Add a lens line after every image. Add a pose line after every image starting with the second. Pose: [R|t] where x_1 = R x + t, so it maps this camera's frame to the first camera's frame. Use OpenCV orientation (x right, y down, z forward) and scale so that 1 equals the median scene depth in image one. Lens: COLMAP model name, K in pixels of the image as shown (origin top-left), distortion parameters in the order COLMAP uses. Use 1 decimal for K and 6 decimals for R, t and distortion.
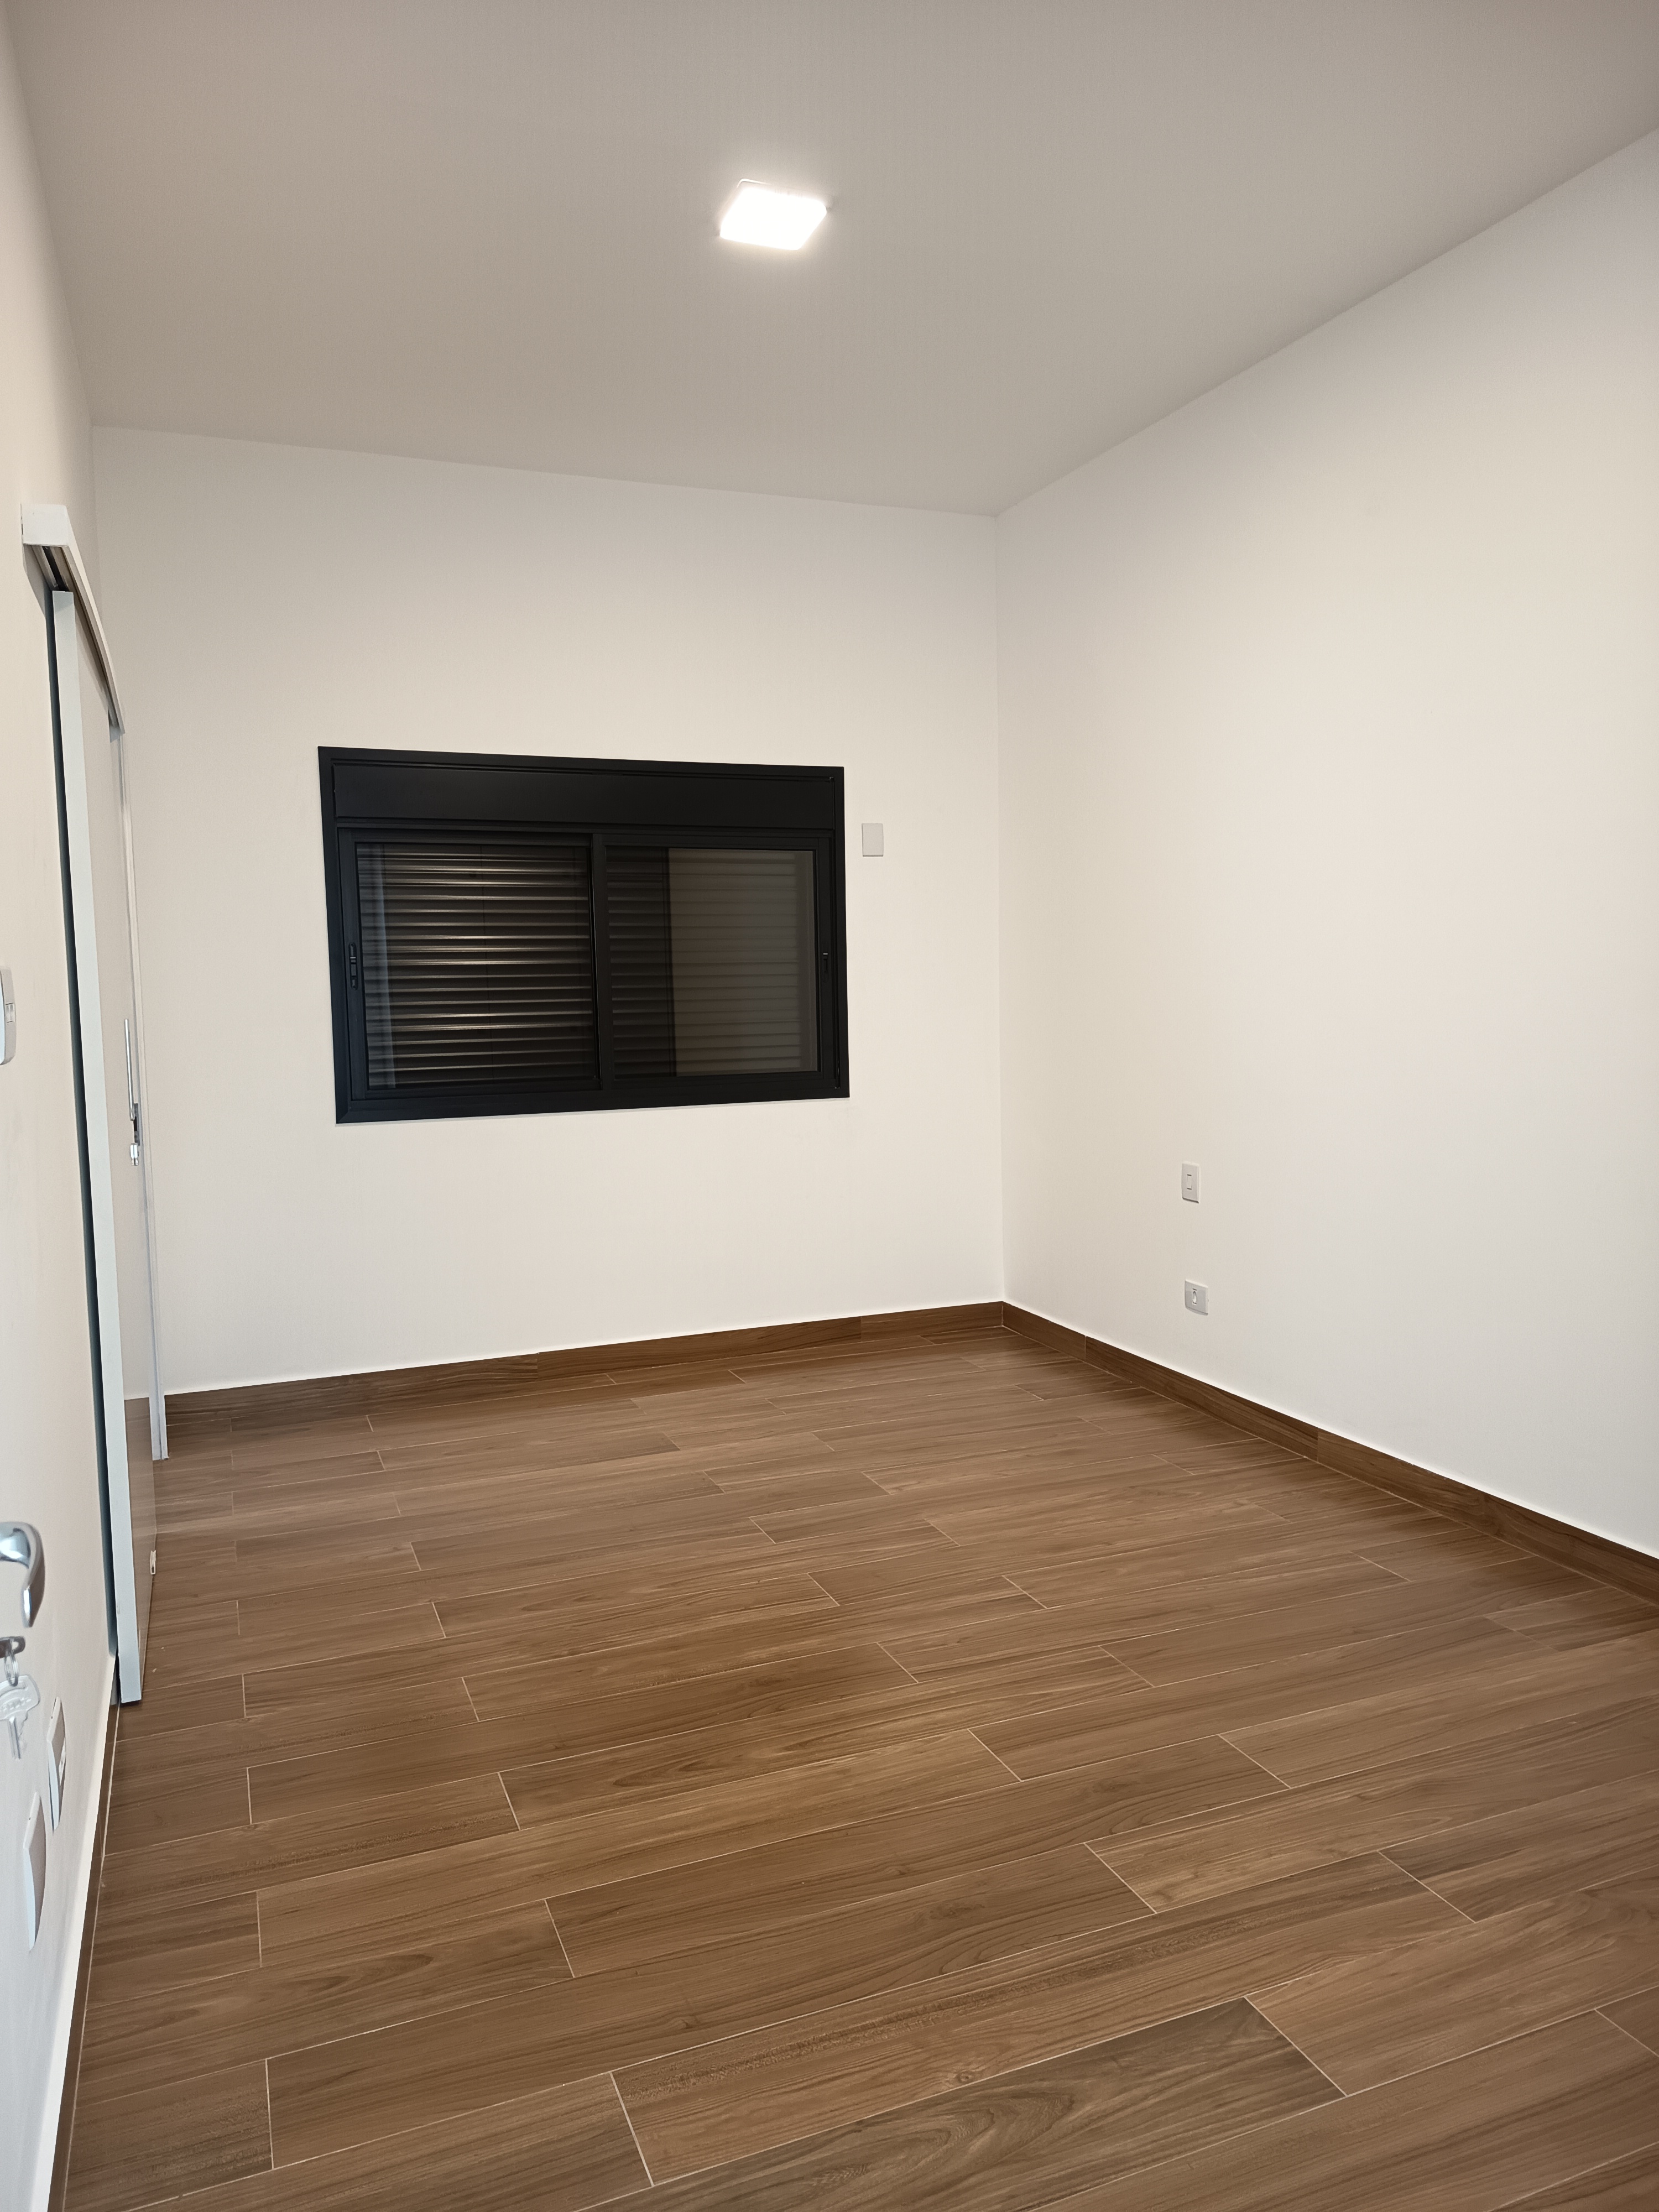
lens RADIAL K [[1532.6, 0, 813.7], [0, 1532.6, 1109.6], [0, 0, 1]] dist [0.035048, -0.031790]
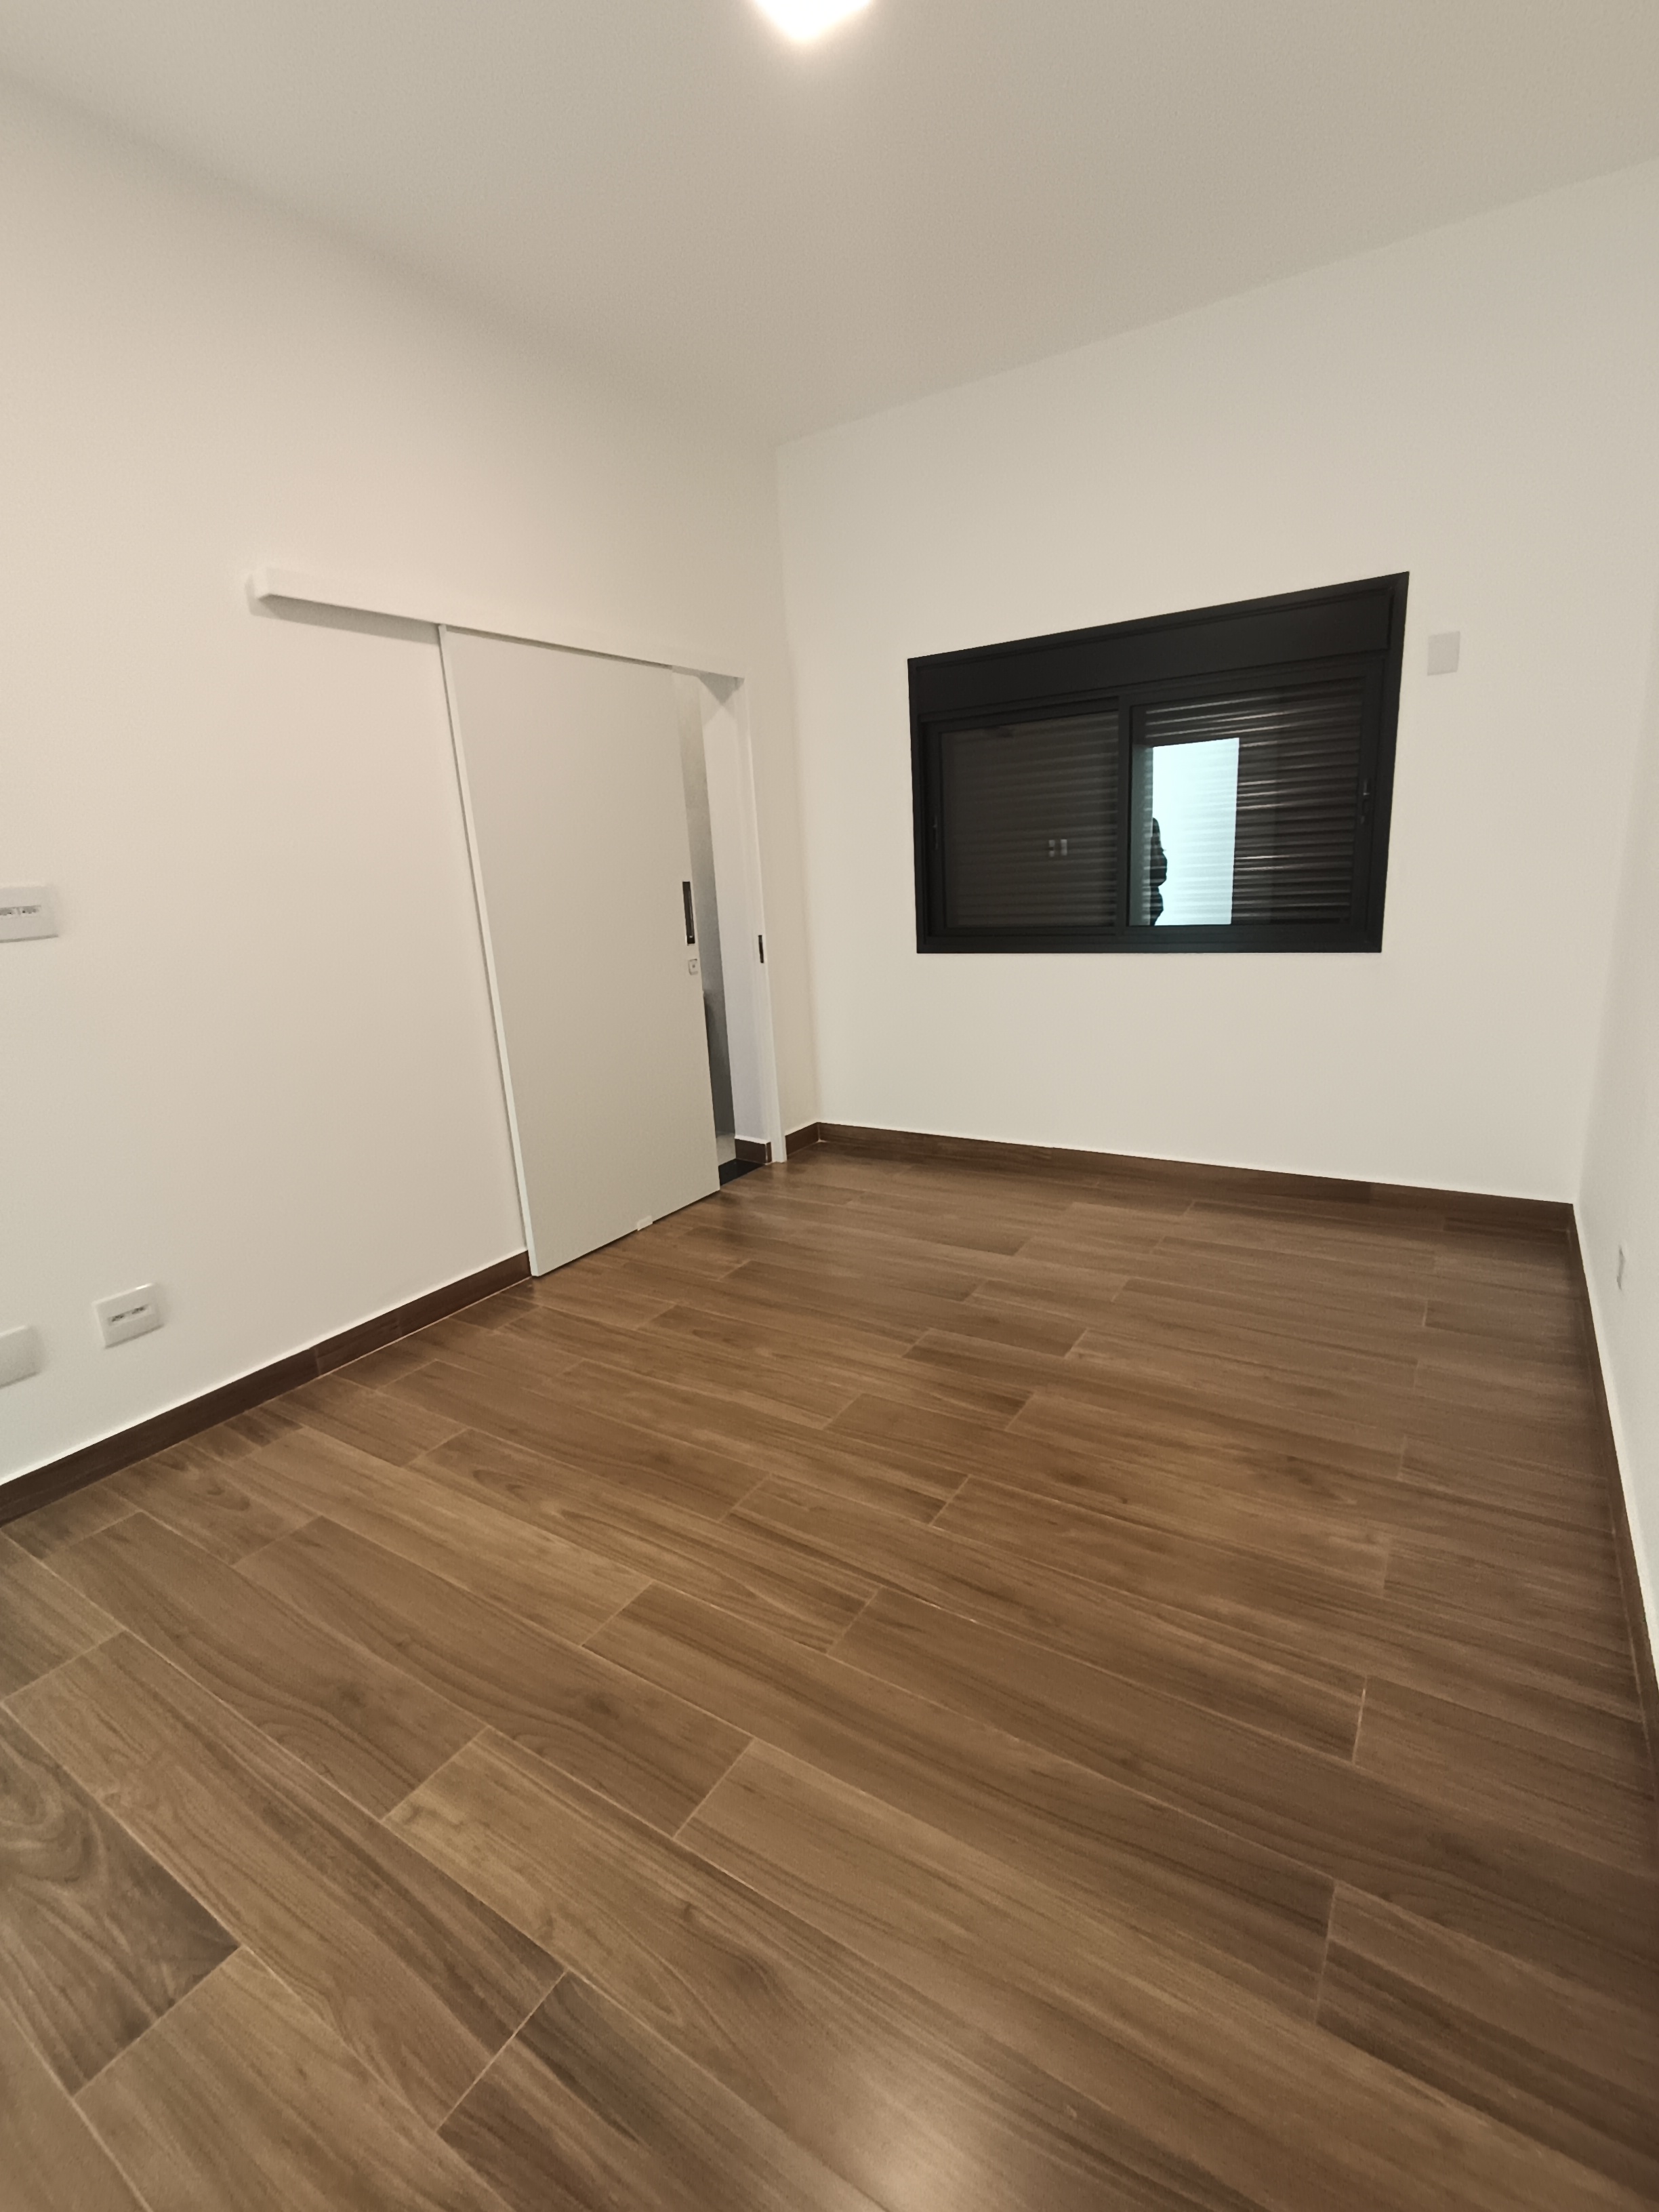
lens RADIAL K [[1021.5, 0, 823.3], [0, 1021.5, 1105.9], [0, 0, 1]] dist [-0.001592, 0.001105]
pose [[0.583147, 0.179412, -0.792307, 0.530588], [-0.026355, 0.978972, 0.202283, -0.052456], [0.811939, -0.097080, 0.575613, 0.568558]]
